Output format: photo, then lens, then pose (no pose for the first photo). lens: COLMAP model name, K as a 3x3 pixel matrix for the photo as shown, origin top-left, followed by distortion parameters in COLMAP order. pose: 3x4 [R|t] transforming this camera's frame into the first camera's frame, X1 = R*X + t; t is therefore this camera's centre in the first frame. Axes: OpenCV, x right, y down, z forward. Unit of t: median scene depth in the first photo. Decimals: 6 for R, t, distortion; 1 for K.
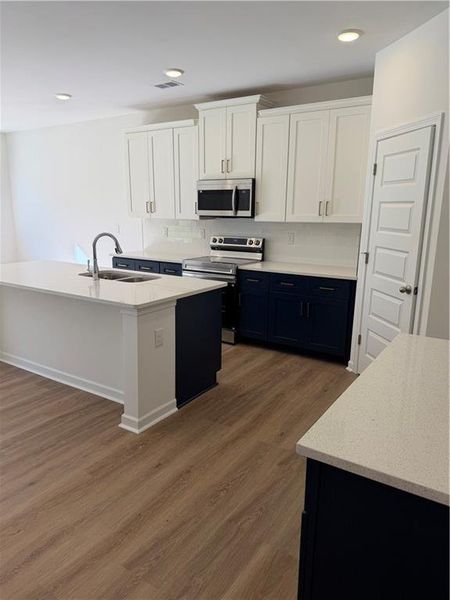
lens RADIAL K [[425.6, 0, 216.5], [0, 425.6, 299.5], [0, 0, 1]] dist [0.039676, -0.050288]
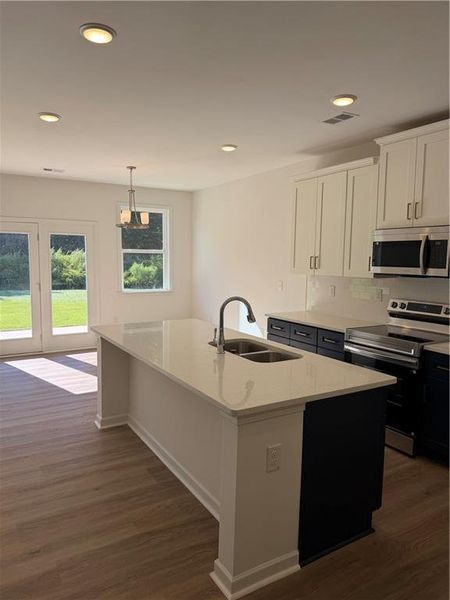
lens RADIAL K [[425.6, 0, 216.5], [0, 425.6, 299.5], [0, 0, 1]] dist [0.039676, -0.050288]
pose [[0.904171, 0.041712, -0.425128, 0.037854], [-0.090520, 0.991329, -0.095253, -0.053043], [0.417469, 0.124607, 0.900107, 0.194945]]
